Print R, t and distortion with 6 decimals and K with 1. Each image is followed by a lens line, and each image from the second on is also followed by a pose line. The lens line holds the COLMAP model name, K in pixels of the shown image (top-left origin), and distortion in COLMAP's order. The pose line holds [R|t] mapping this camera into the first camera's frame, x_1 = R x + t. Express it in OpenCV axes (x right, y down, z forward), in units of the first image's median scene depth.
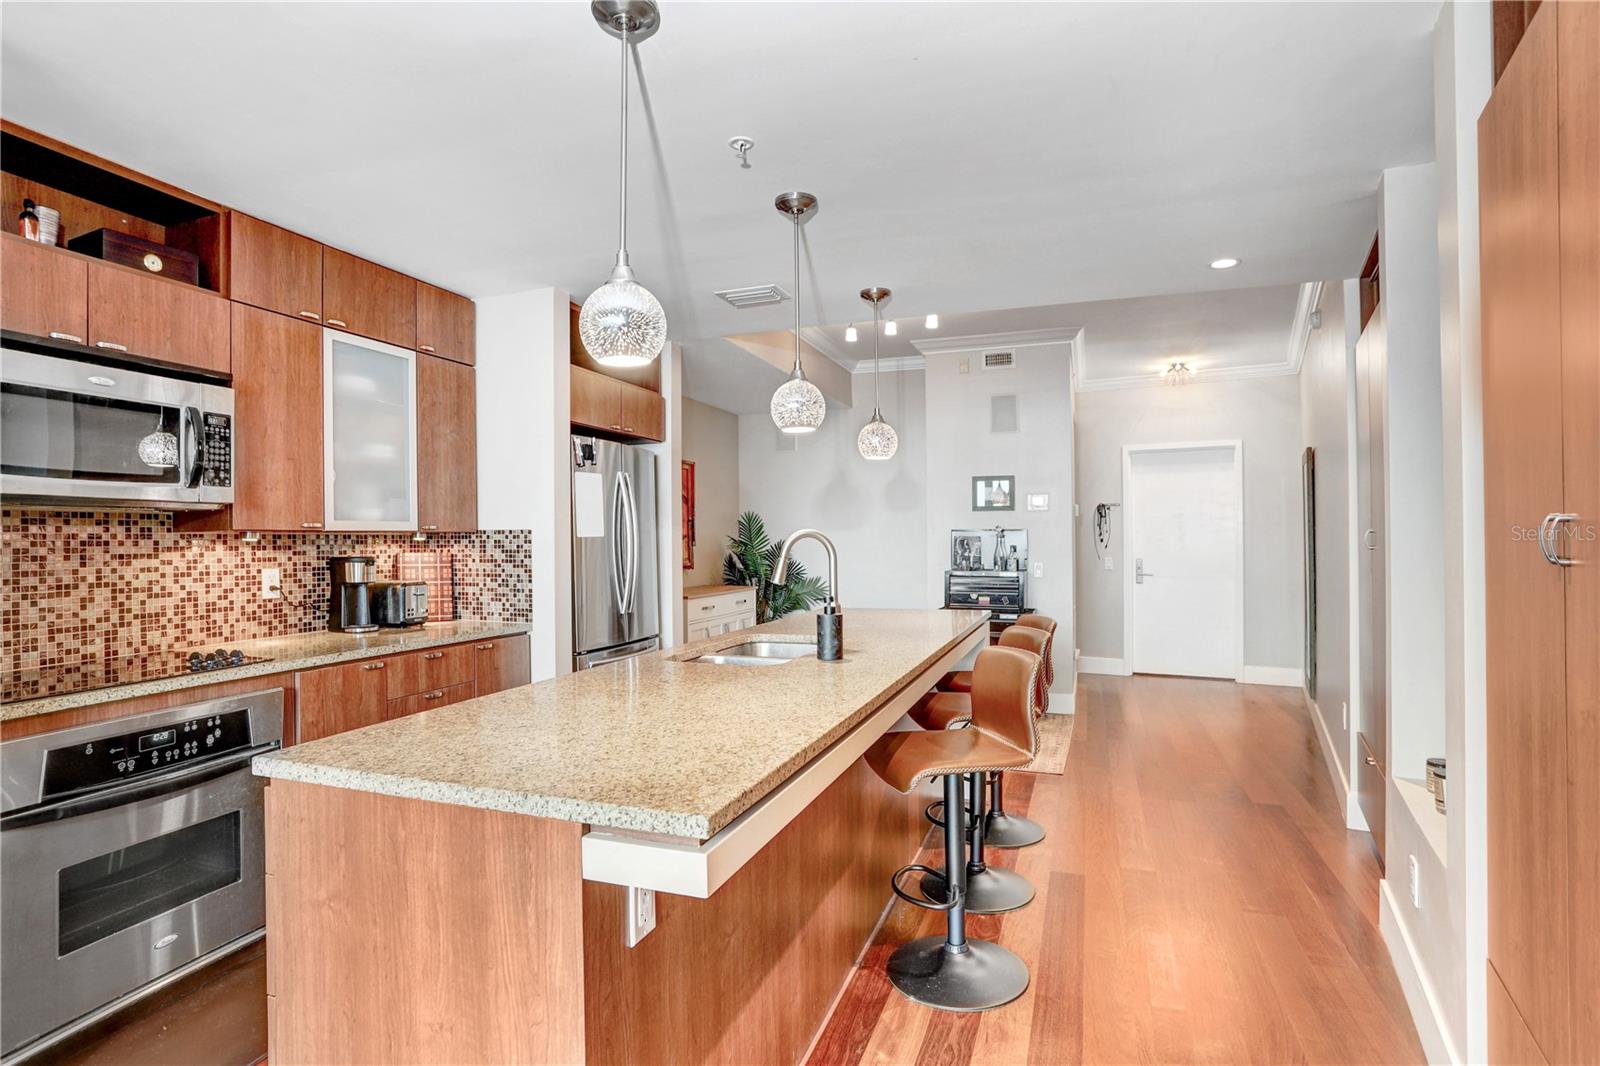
lens RADIAL K [[791.2, 0, 801.0], [0, 791.2, 532.3], [0, 0, 1]] dist [-0.027853, 0.000533]
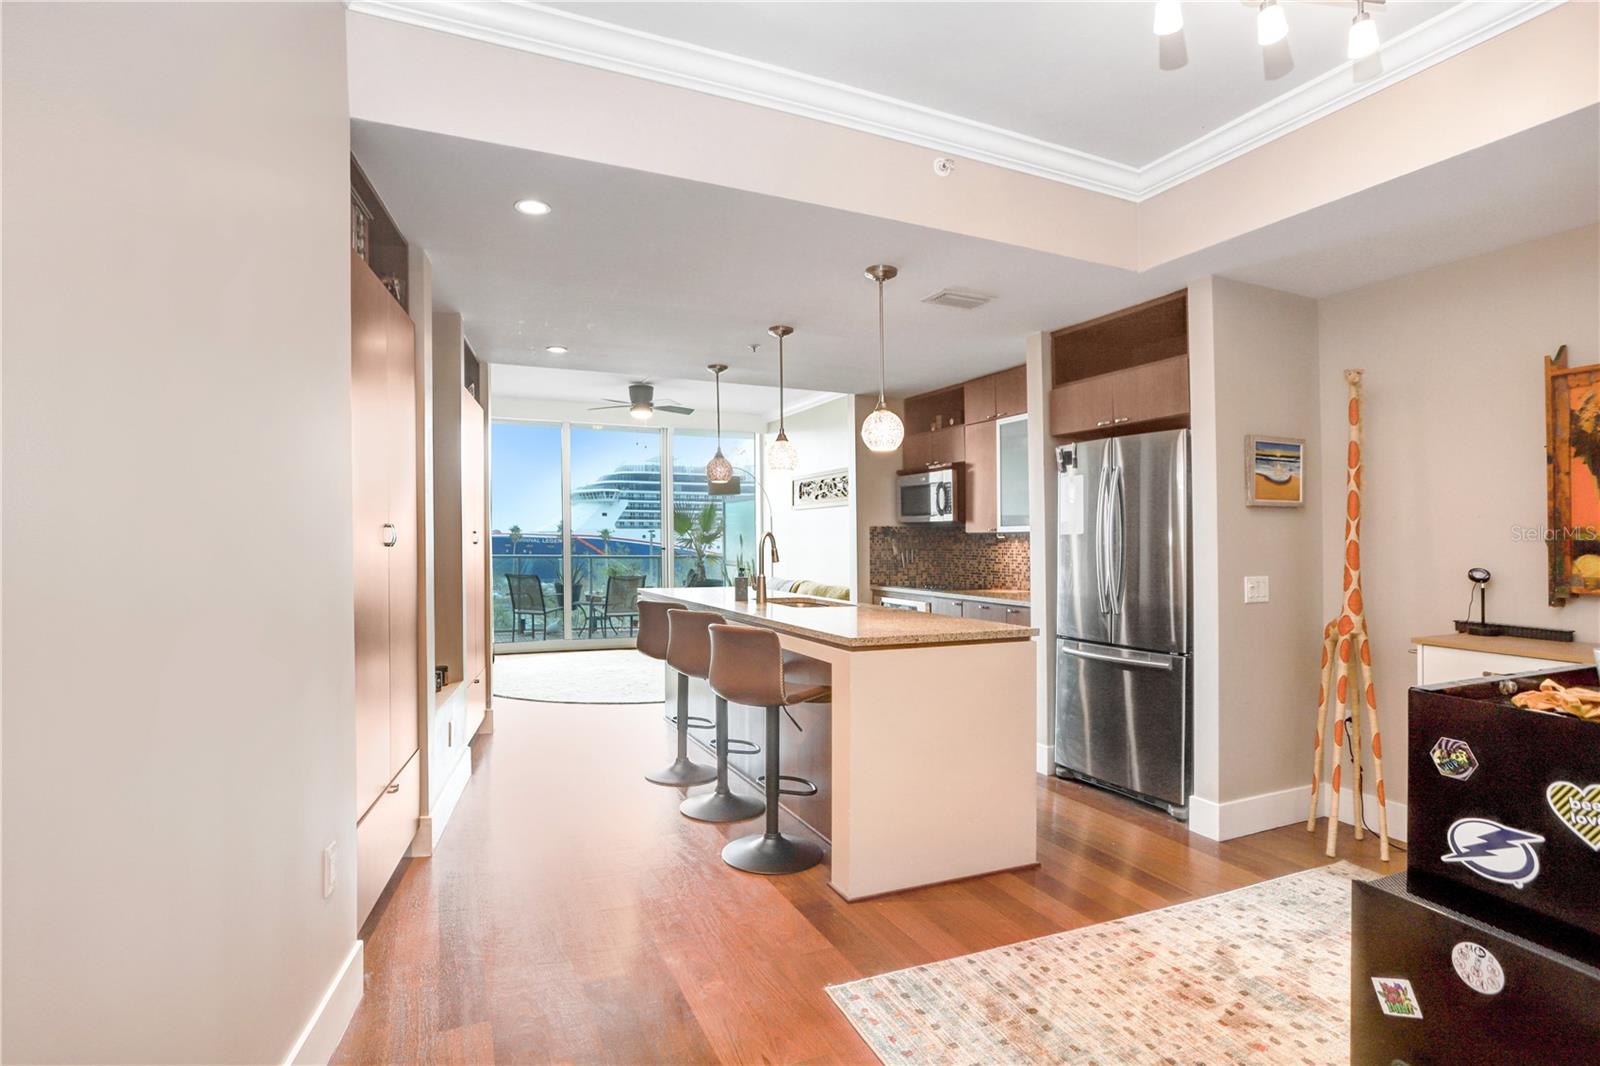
lens RADIAL K [[791.2, 0, 738.0], [0, 791.2, 539.4], [0, 0, 1]] dist [-0.027853, 0.000533]
pose [[-0.745906, -0.000177, -0.666051, 1.078878], [0.003539, 0.999985, -0.004230, 0.022042], [0.666042, -0.005512, -0.745894, 2.006603]]
